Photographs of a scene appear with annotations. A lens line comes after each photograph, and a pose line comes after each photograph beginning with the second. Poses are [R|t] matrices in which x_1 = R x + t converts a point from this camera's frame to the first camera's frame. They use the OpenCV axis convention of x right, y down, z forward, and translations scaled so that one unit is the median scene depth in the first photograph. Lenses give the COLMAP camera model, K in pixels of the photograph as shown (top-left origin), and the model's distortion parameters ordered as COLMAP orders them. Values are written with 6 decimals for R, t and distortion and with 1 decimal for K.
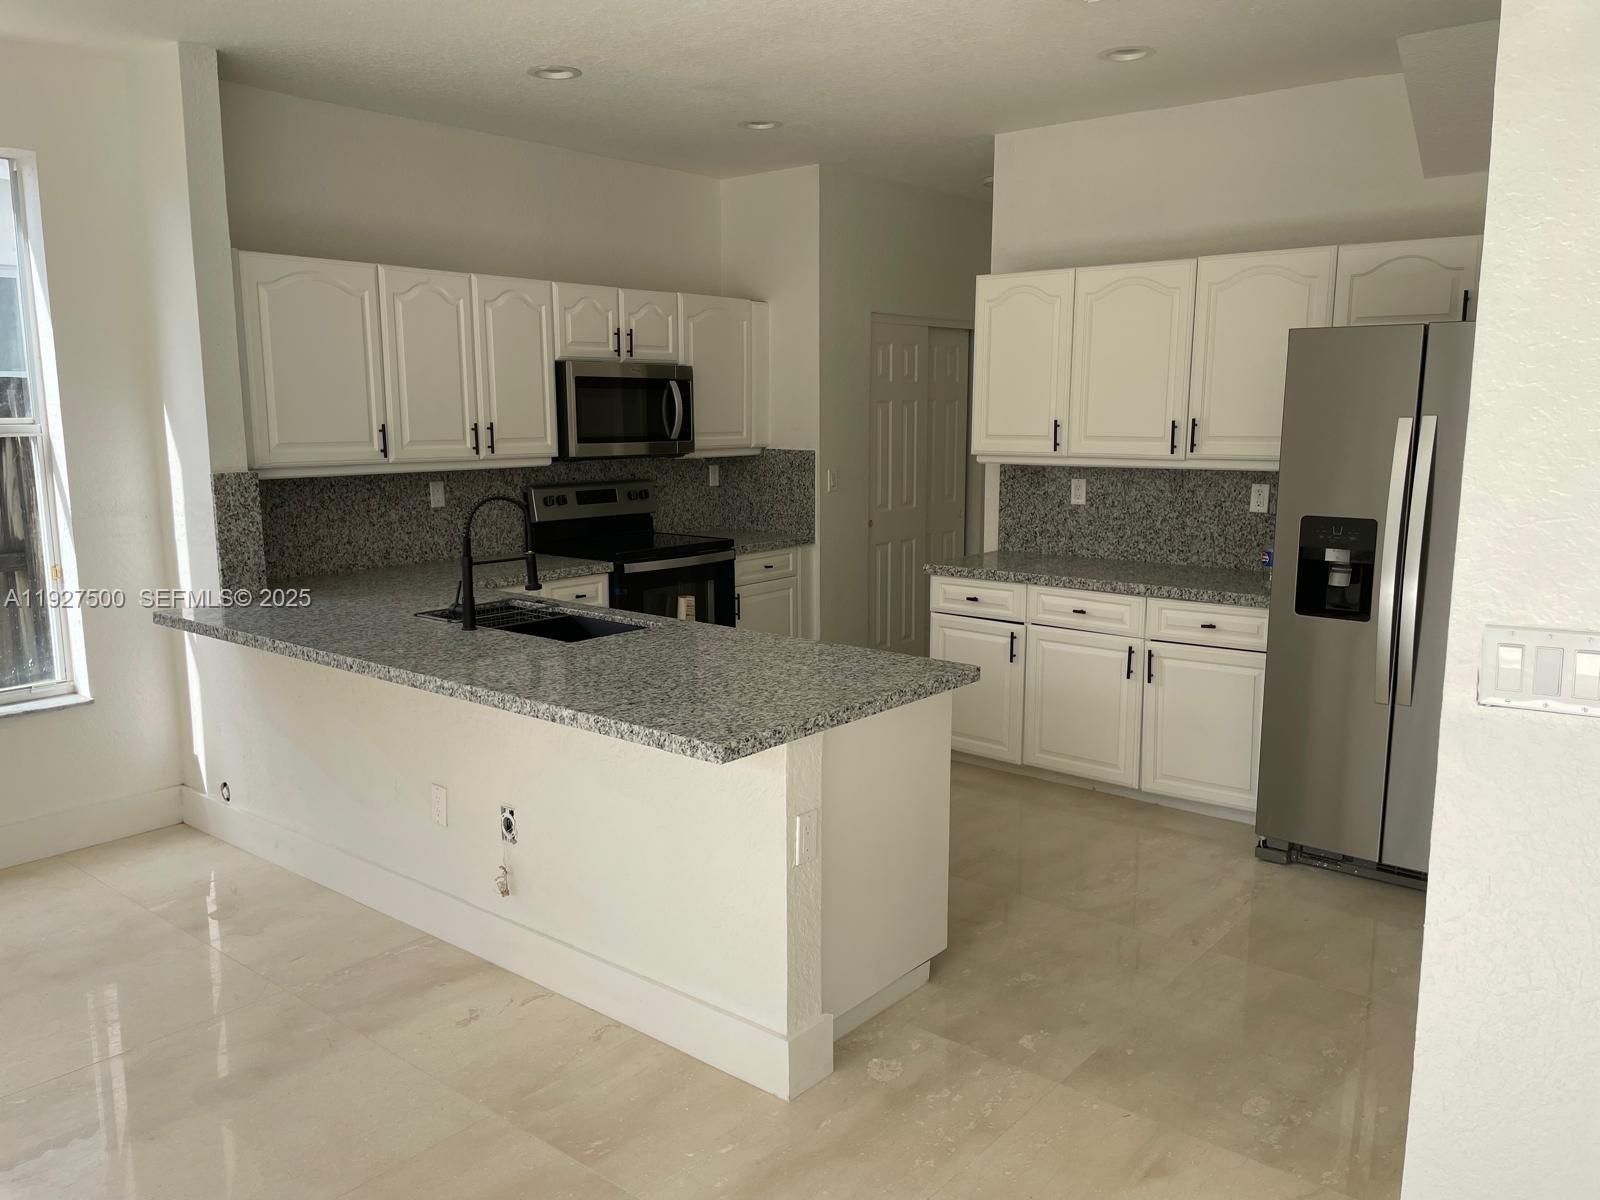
lens RADIAL K [[1227.8, 0, 789.1], [0, 1227.8, 615.2], [0, 0, 1]] dist [0.094696, -0.126181]
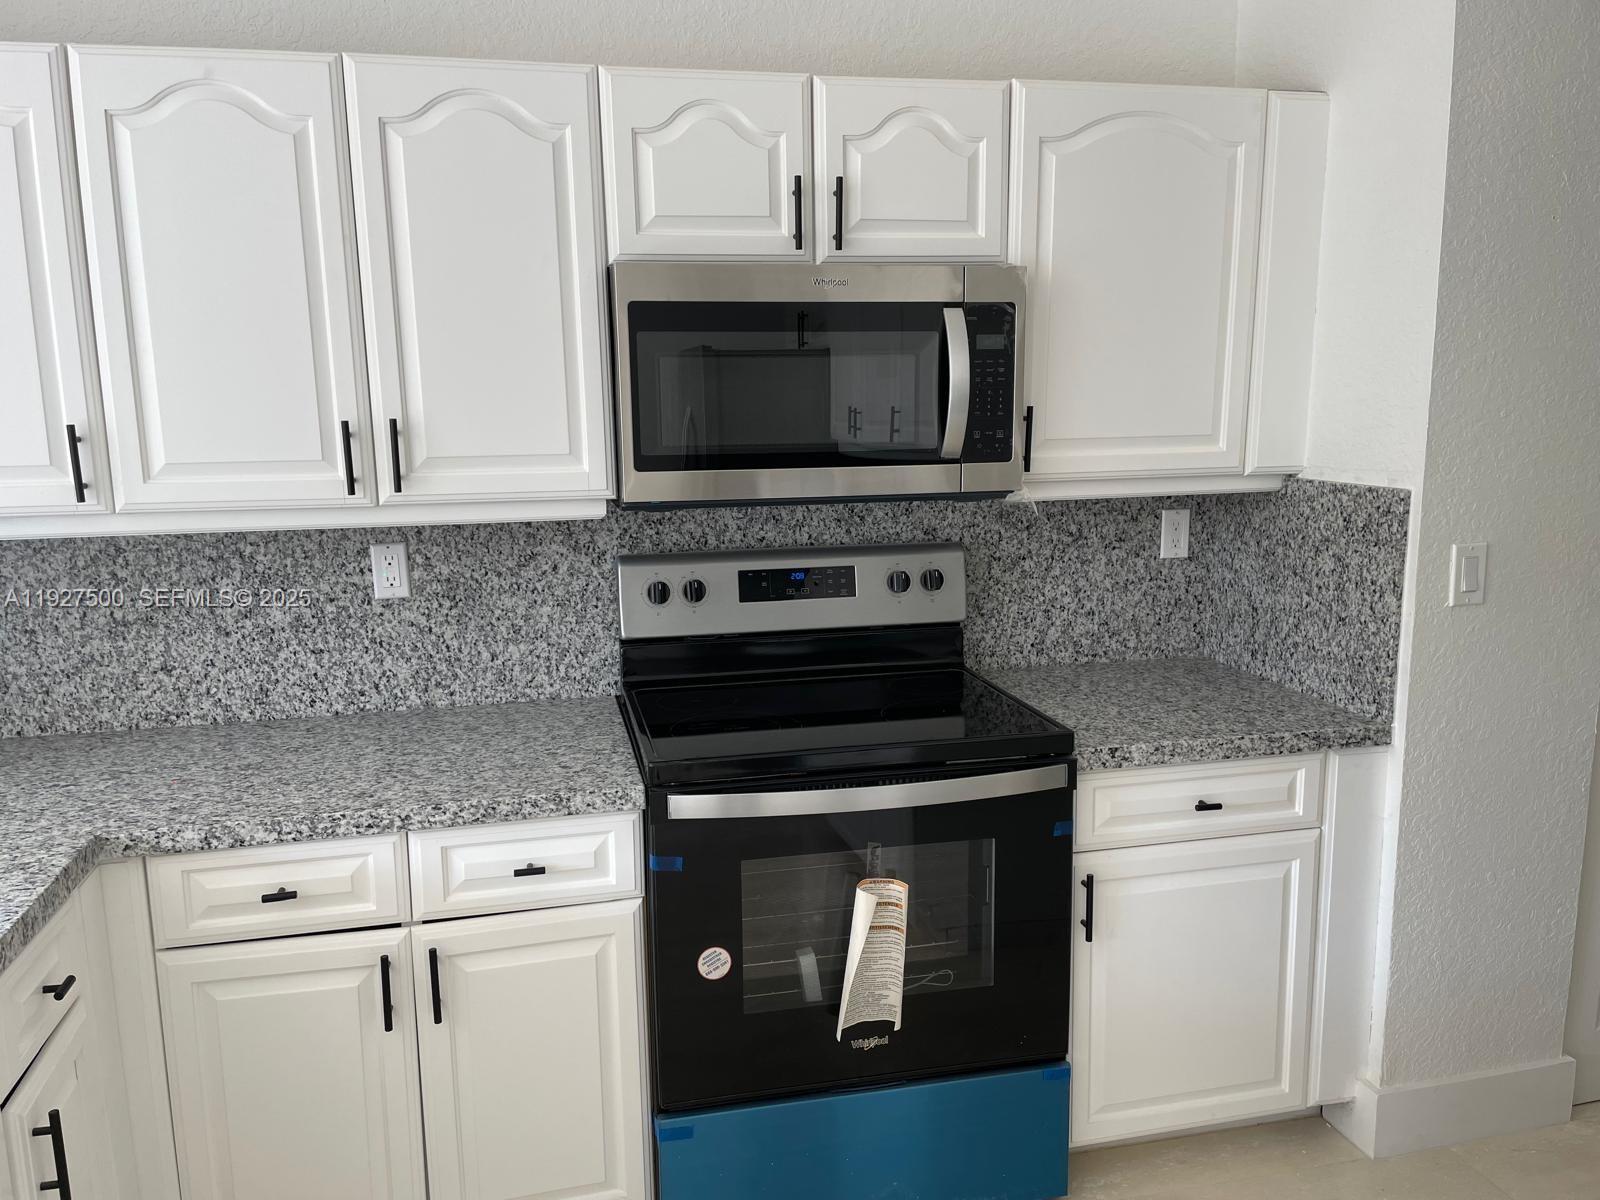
lens RADIAL K [[1227.8, 0, 803.7], [0, 1227.8, 603.0], [0, 0, 1]] dist [0.094696, -0.126181]
pose [[0.796109, 0.096129, -0.597469, 0.117676], [-0.091162, 0.995086, 0.038634, -0.117517], [0.598247, 0.023710, 0.800961, 0.718675]]
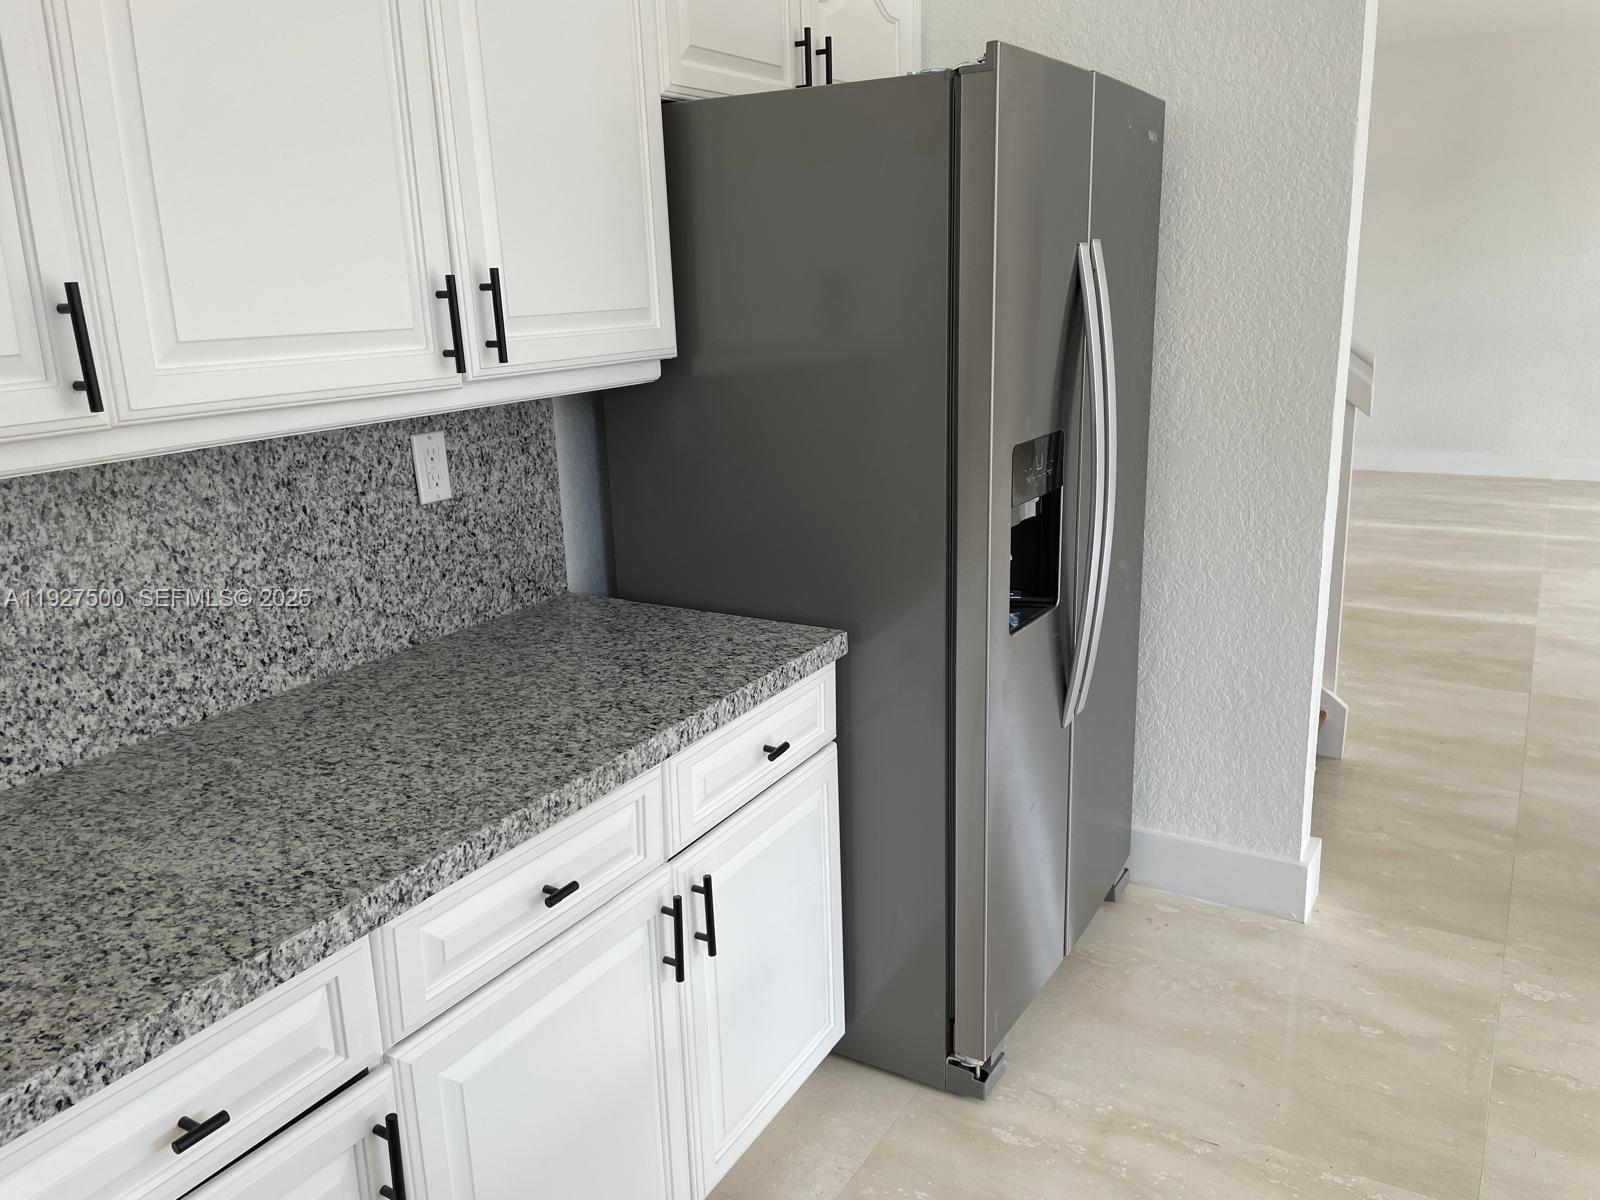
lens RADIAL K [[1227.8, 0, 797.5], [0, 1227.8, 600.9], [0, 0, 1]] dist [0.094696, -0.126181]
pose [[-0.163867, -0.246849, 0.955099, -0.049128], [0.198245, 0.940194, 0.277010, -0.131624], [-0.966357, 0.234736, -0.105130, 0.857221]]
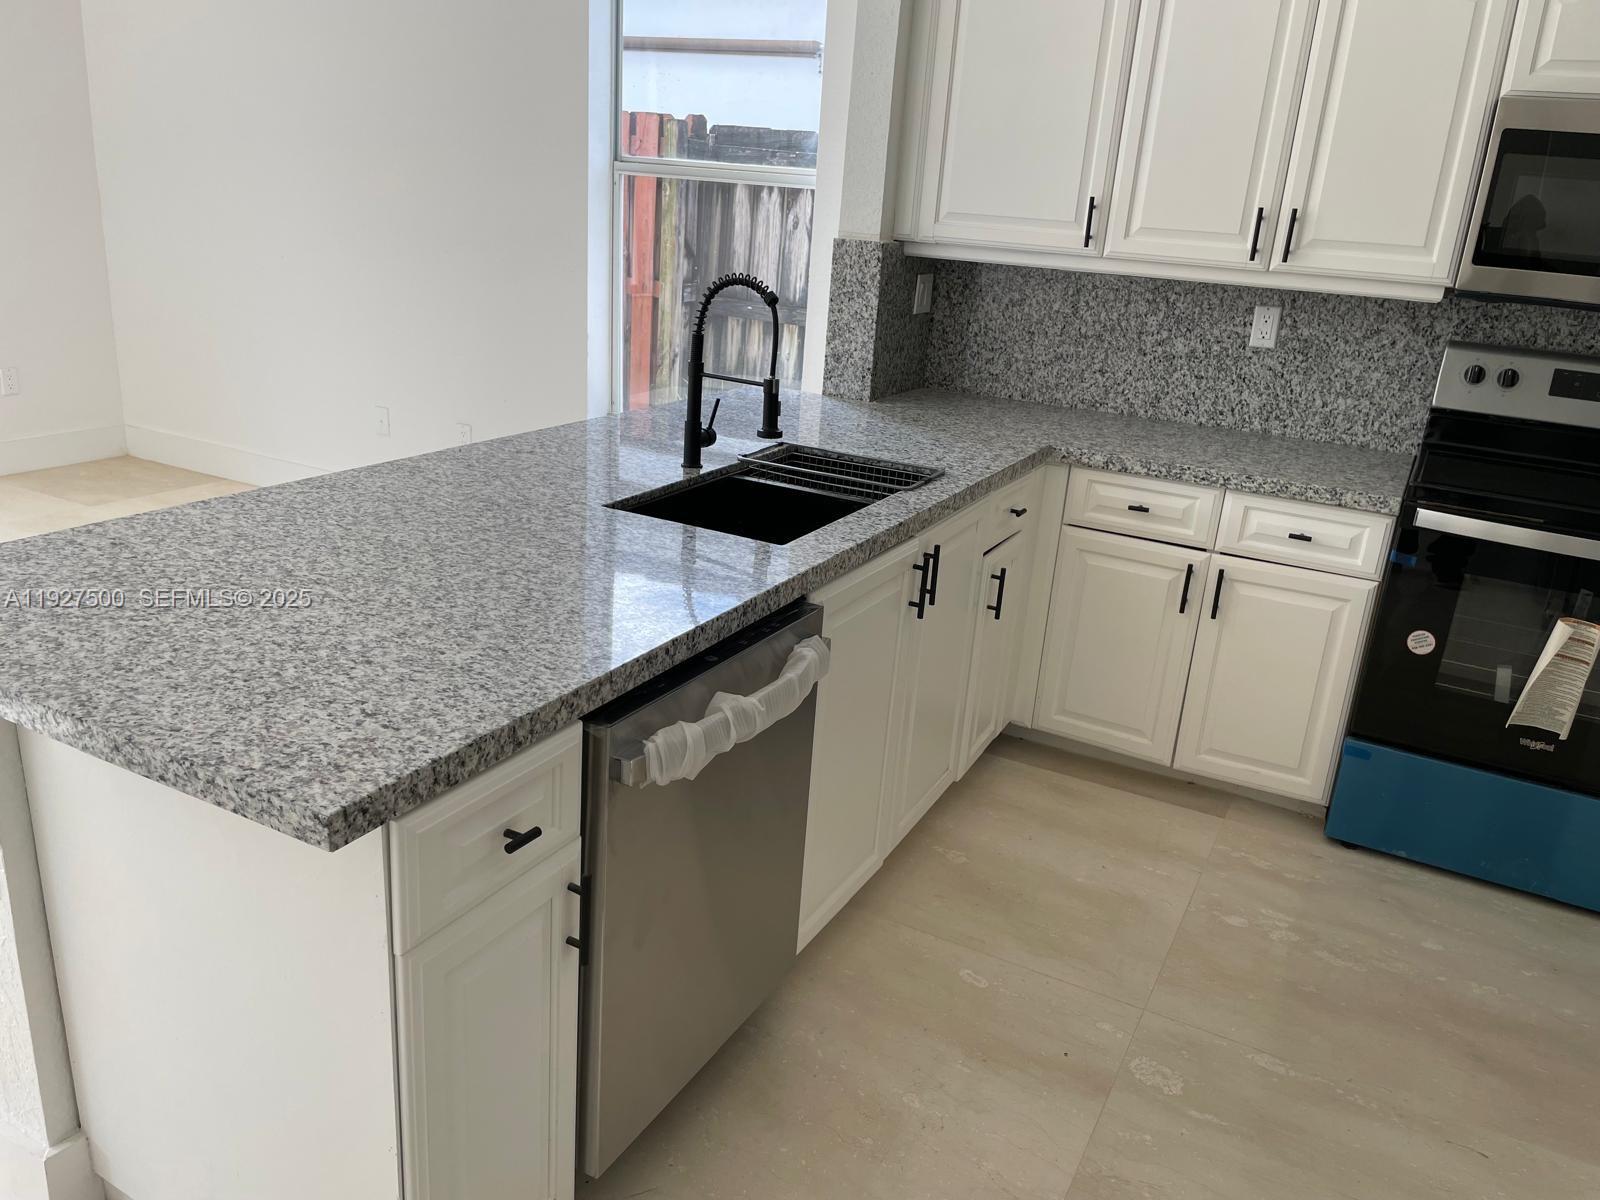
lens RADIAL K [[1227.8, 0, 791.3], [0, 1227.8, 606.9], [0, 0, 1]] dist [0.094696, -0.126181]
pose [[0.203867, 0.335925, -0.919561, 0.299933], [-0.232676, 0.928999, 0.287788, -0.091106], [0.950947, 0.155289, 0.267554, 0.618932]]
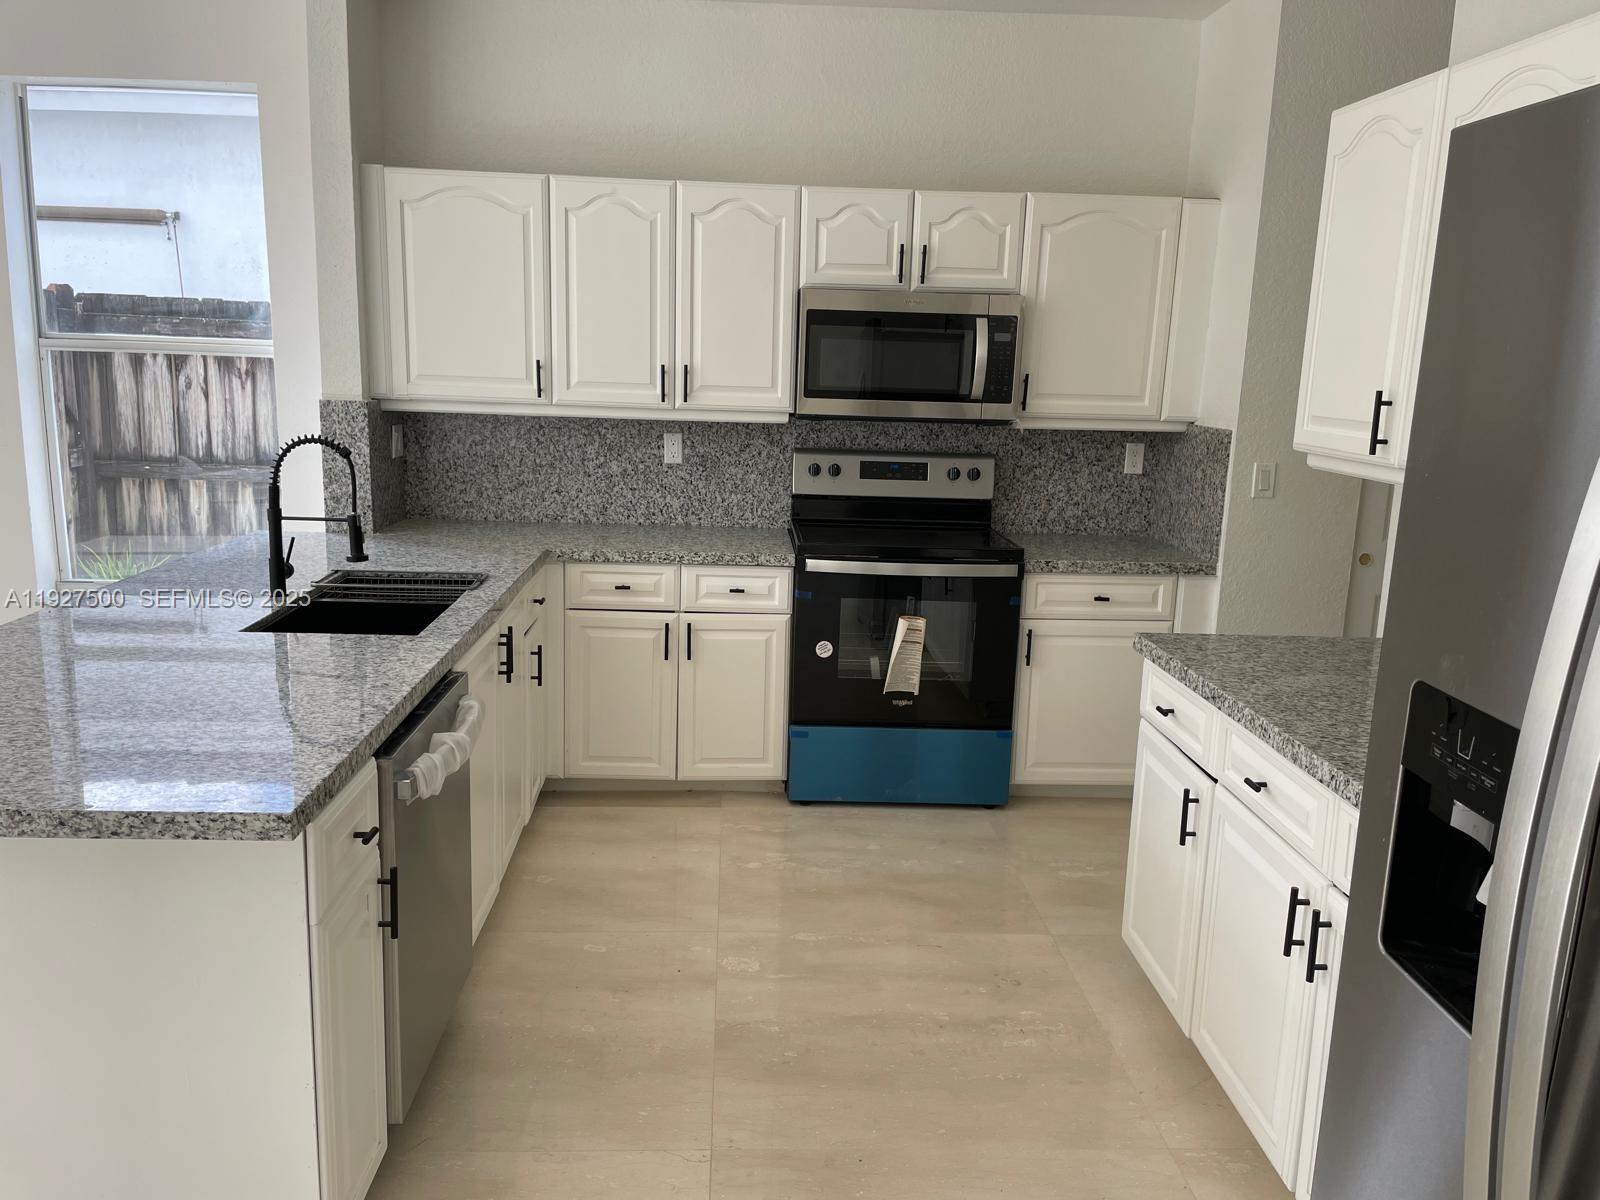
lens RADIAL K [[1227.8, 0, 797.1], [0, 1227.8, 602.7], [0, 0, 1]] dist [0.094696, -0.126181]
pose [[0.676652, 0.168569, -0.716747, 0.403279], [-0.157813, 0.984021, 0.082443, -0.075872], [0.719192, 0.057327, 0.692443, 0.474909]]
